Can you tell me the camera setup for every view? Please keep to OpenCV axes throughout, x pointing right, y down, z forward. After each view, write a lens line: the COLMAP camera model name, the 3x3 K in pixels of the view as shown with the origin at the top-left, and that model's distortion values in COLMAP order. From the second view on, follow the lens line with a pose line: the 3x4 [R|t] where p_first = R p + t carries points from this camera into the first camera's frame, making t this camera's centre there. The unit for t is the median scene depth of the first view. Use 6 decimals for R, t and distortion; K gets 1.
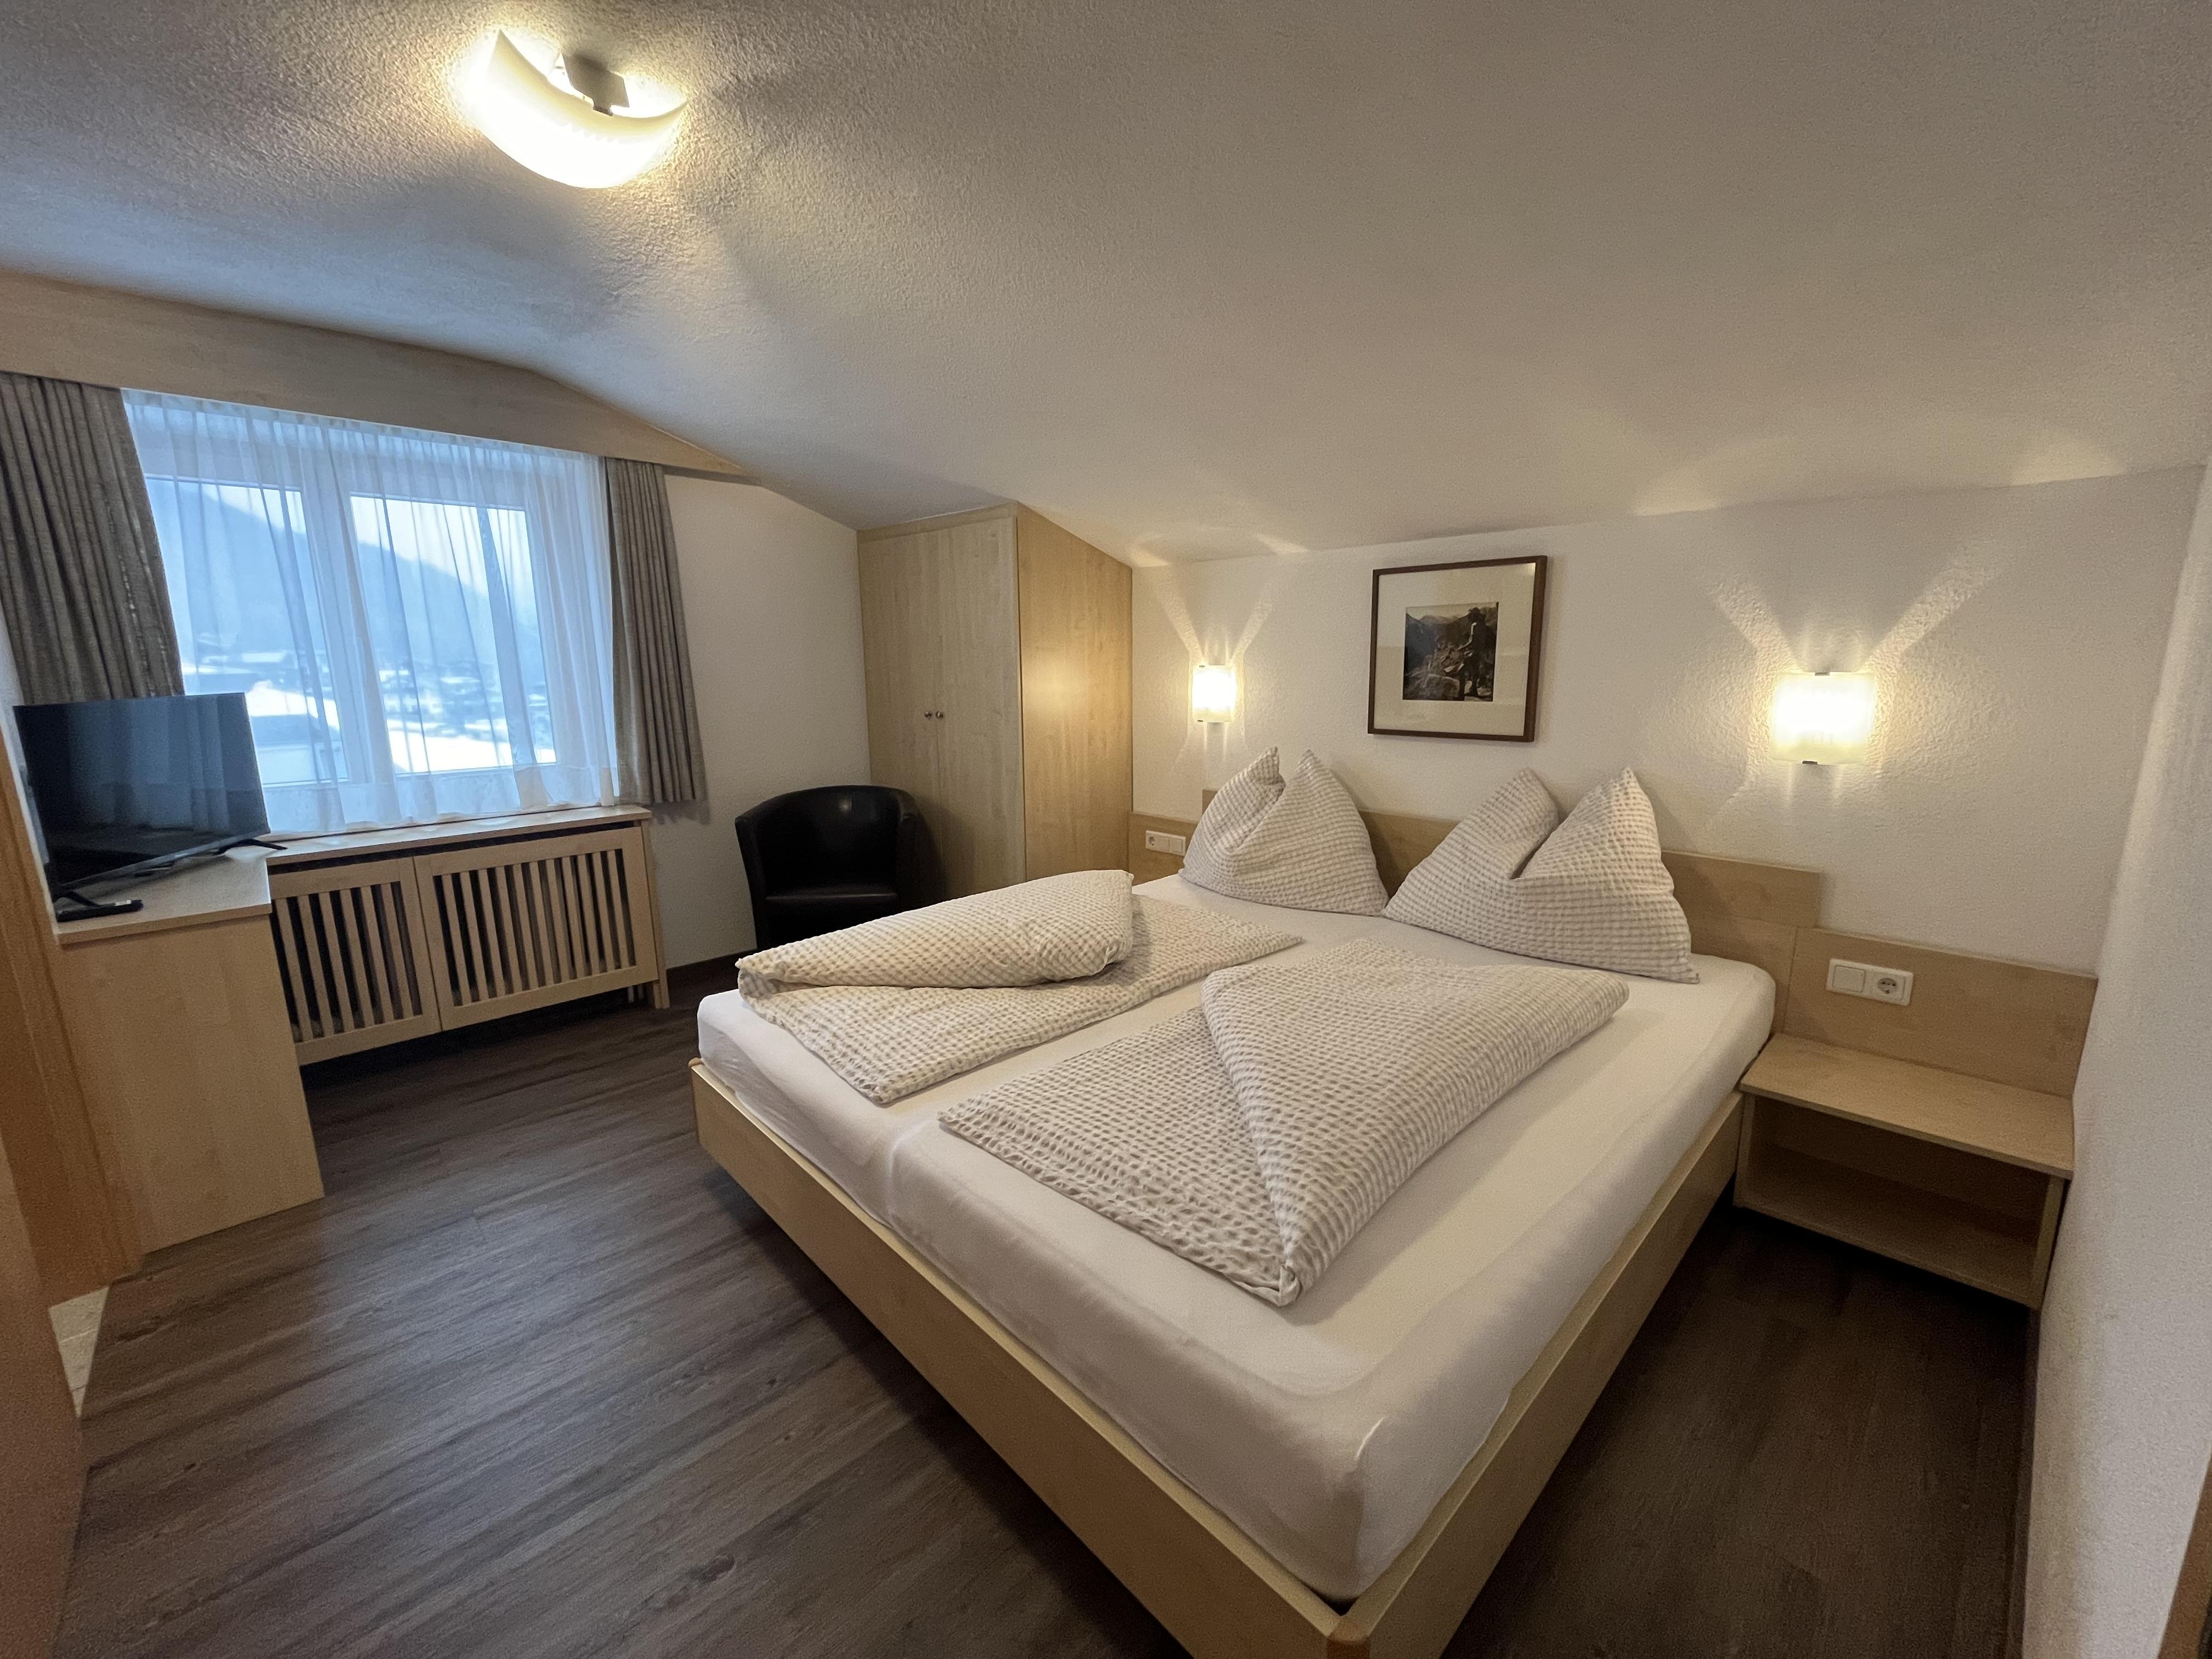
lens RADIAL K [[899.3, 0, 1096.0], [0, 899.3, 833.3], [0, 0, 1]] dist [-0.000795, -0.000774]
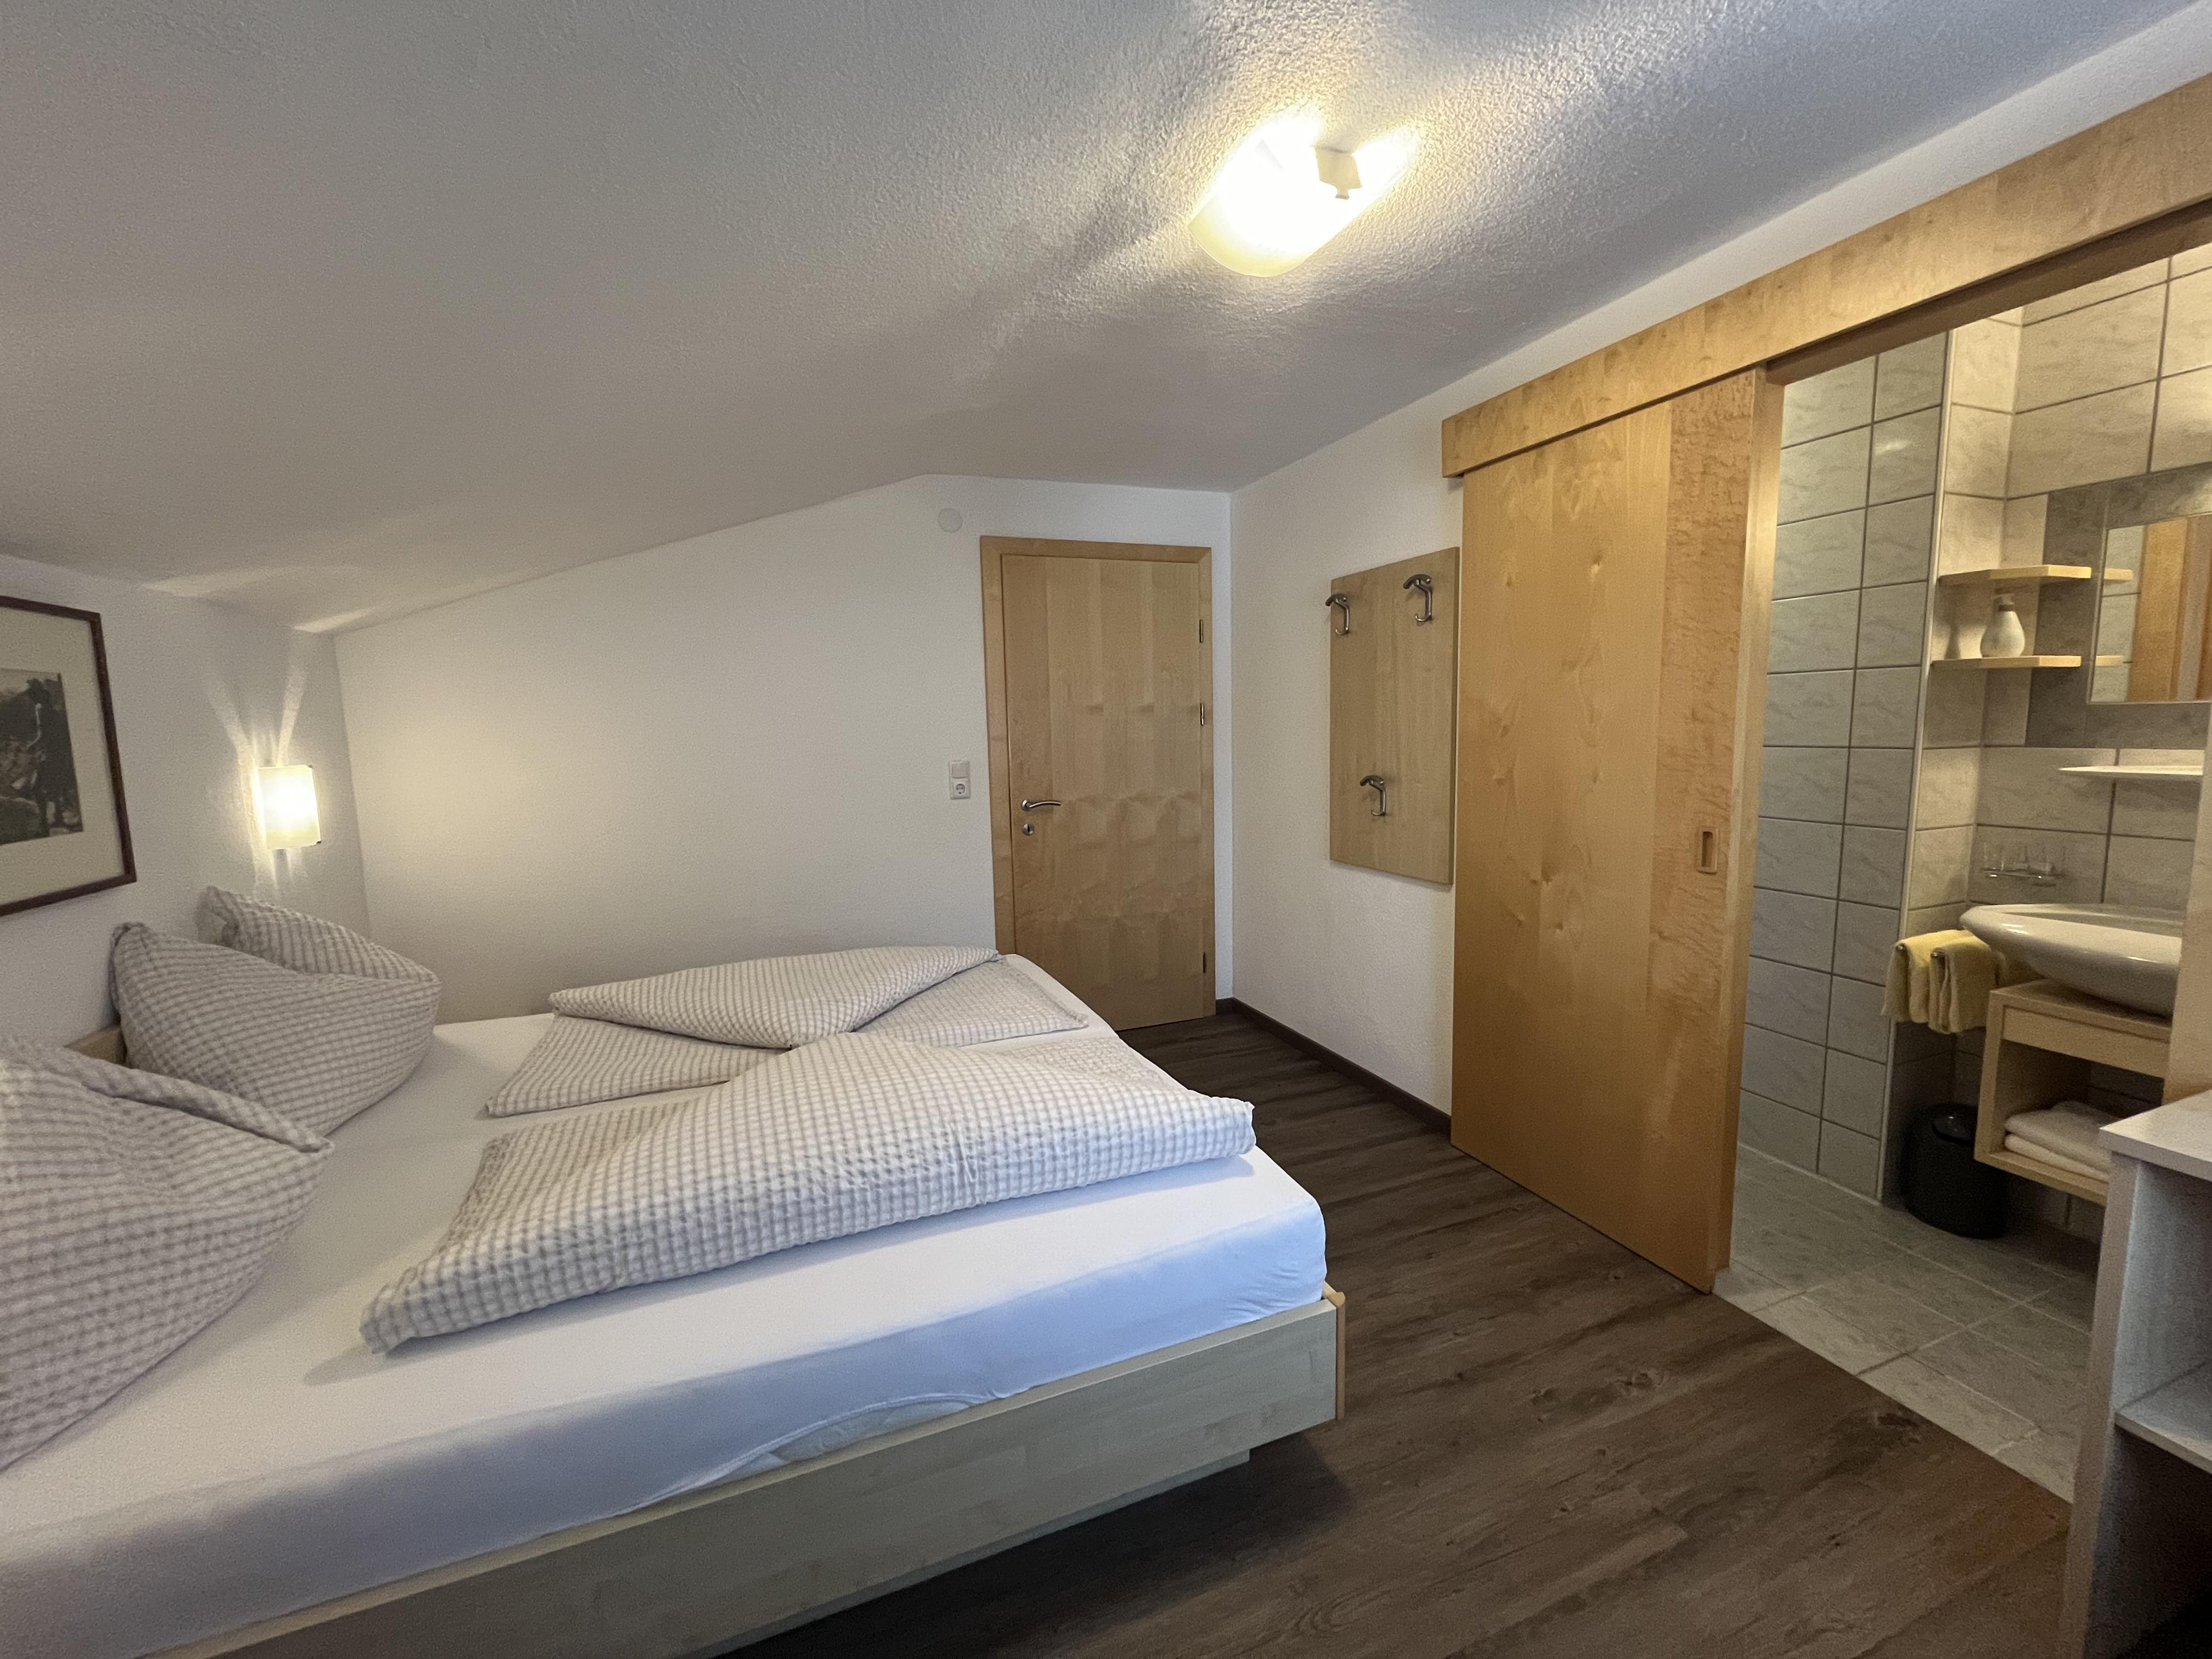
lens RADIAL K [[899.3, 0, 1096.3], [0, 899.3, 821.7], [0, 0, 1]] dist [-0.000795, -0.000774]
pose [[-0.929176, -0.002652, 0.369628, -0.433243], [0.110940, 0.951872, 0.285713, -0.248010], [-0.352597, 0.306484, -0.884162, 1.277179]]
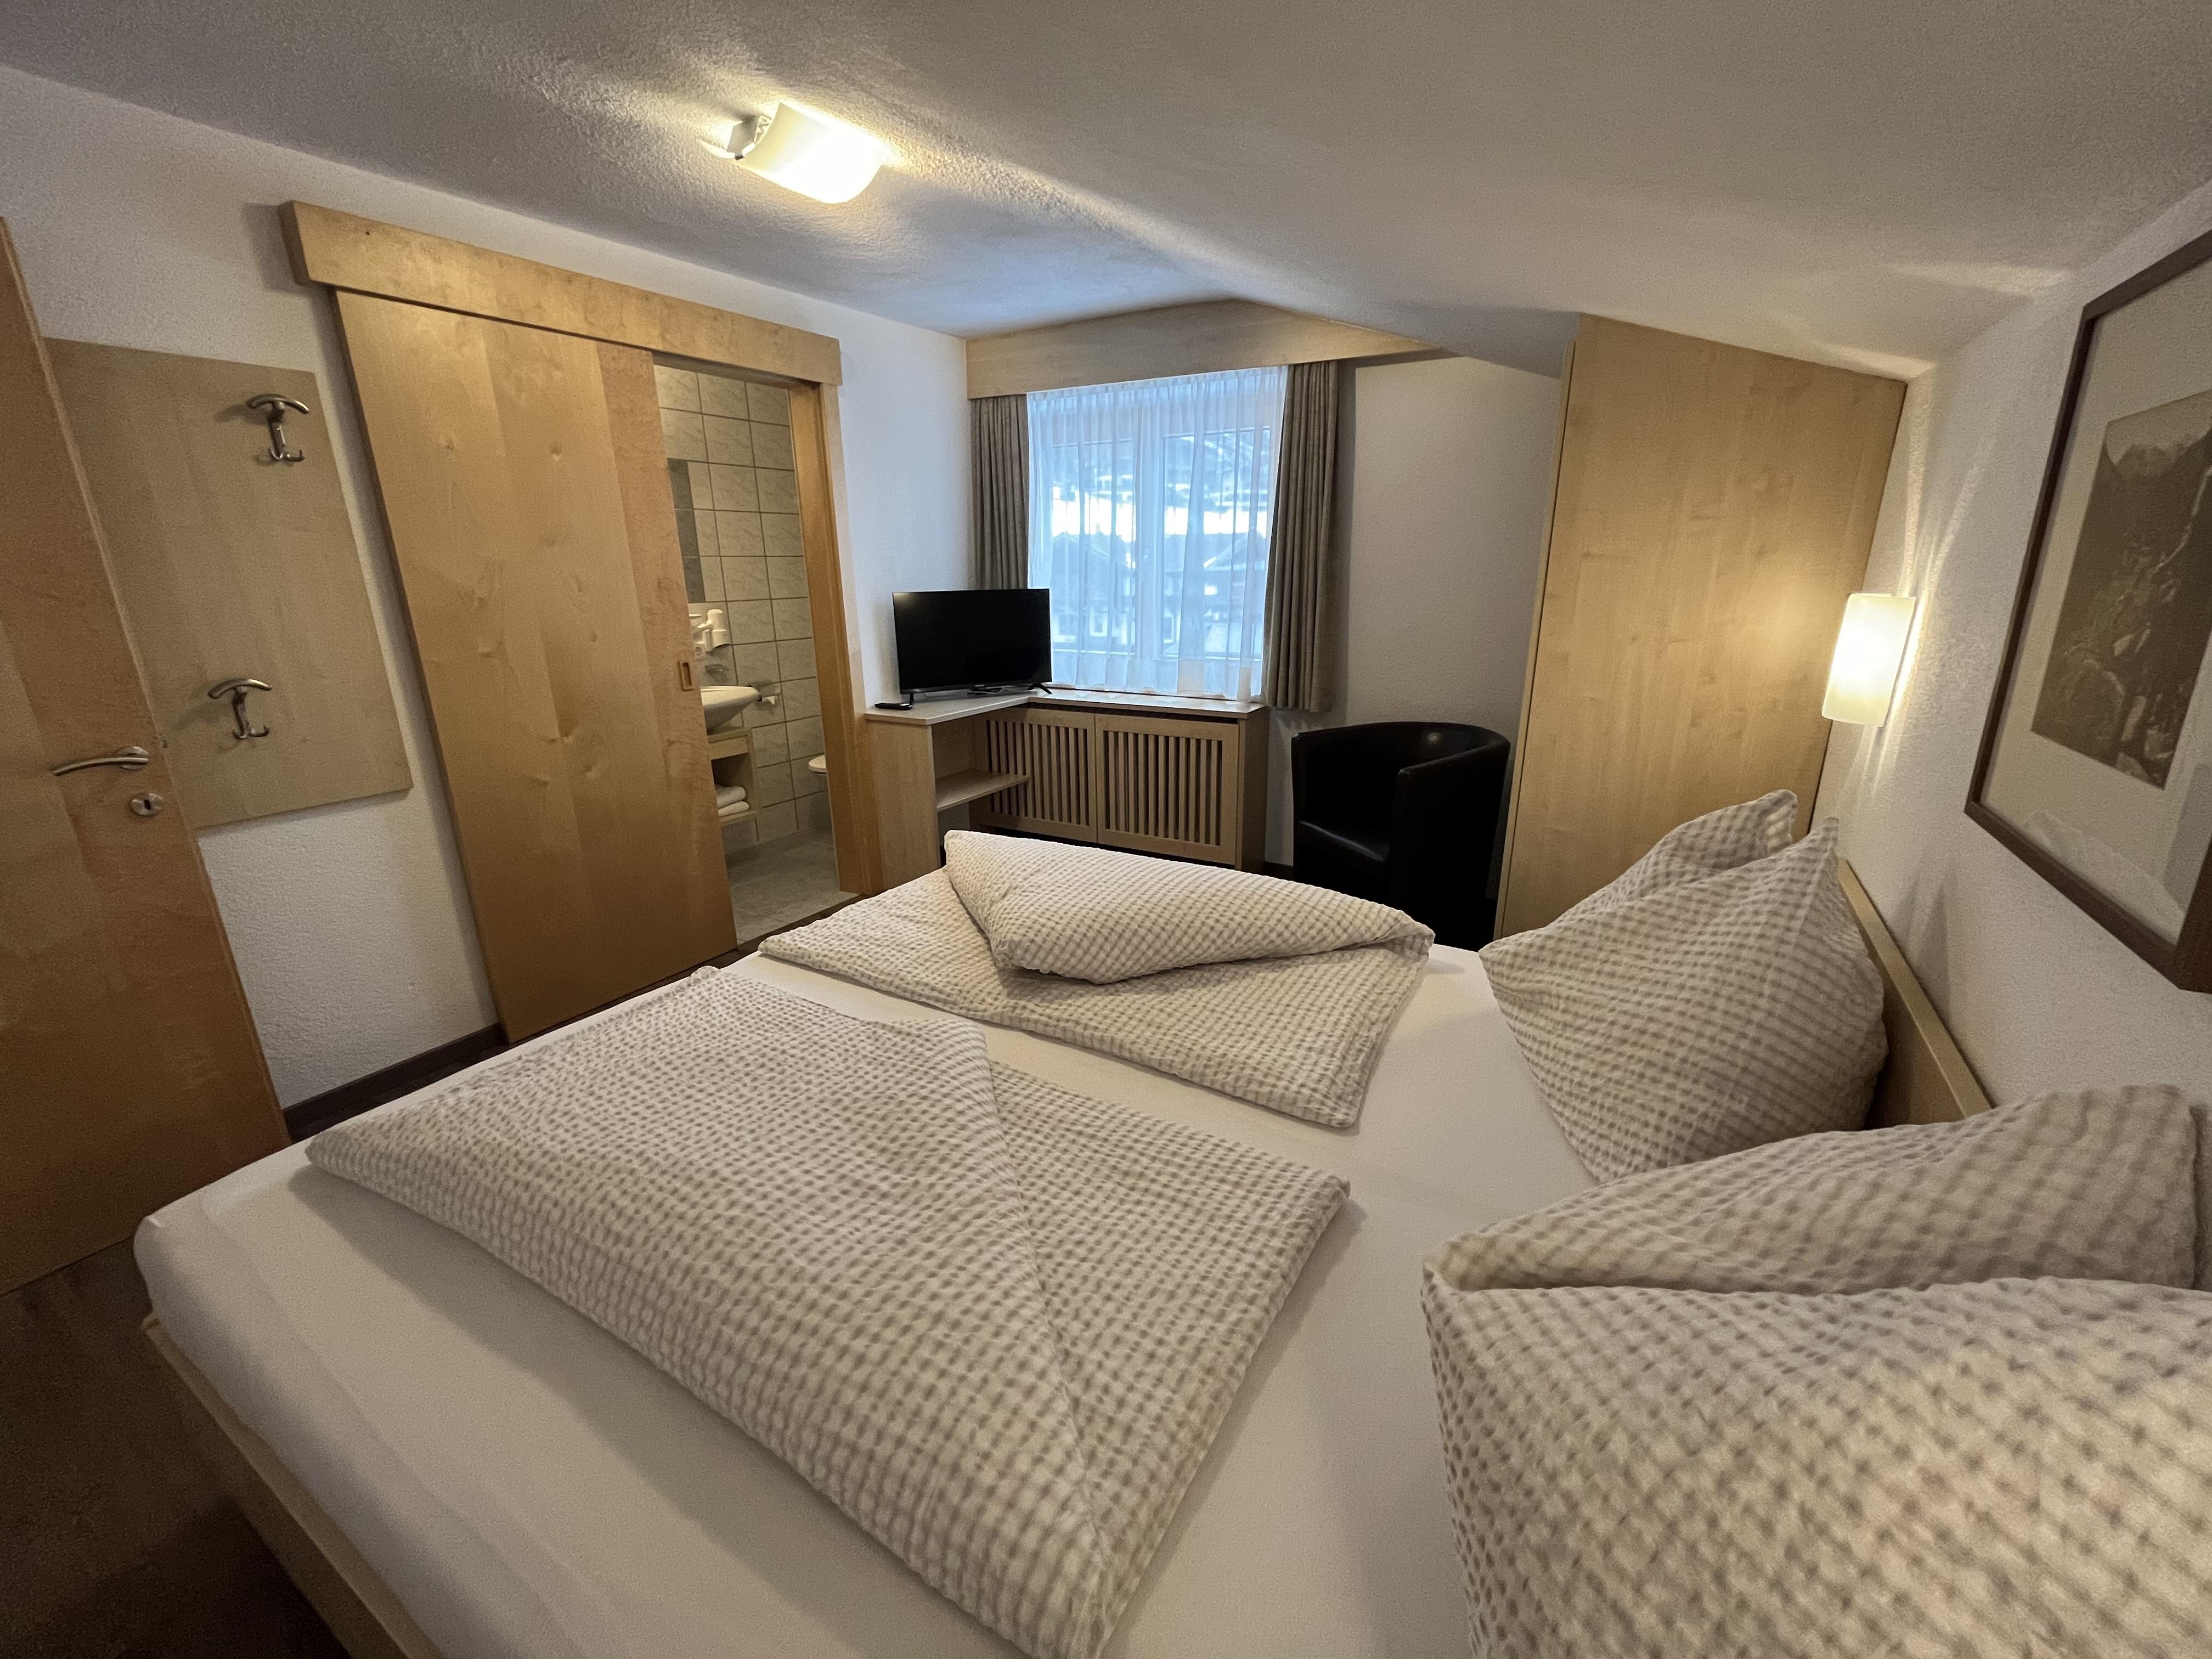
lens RADIAL K [[899.3, 0, 1102.4], [0, 899.3, 827.2], [0, 0, 1]] dist [-0.000795, -0.000774]
pose [[0.269423, 0.278754, -0.921796, 0.586475], [-0.180175, 0.954880, 0.236097, -0.140272], [0.946017, 0.102475, 0.307491, 0.634847]]
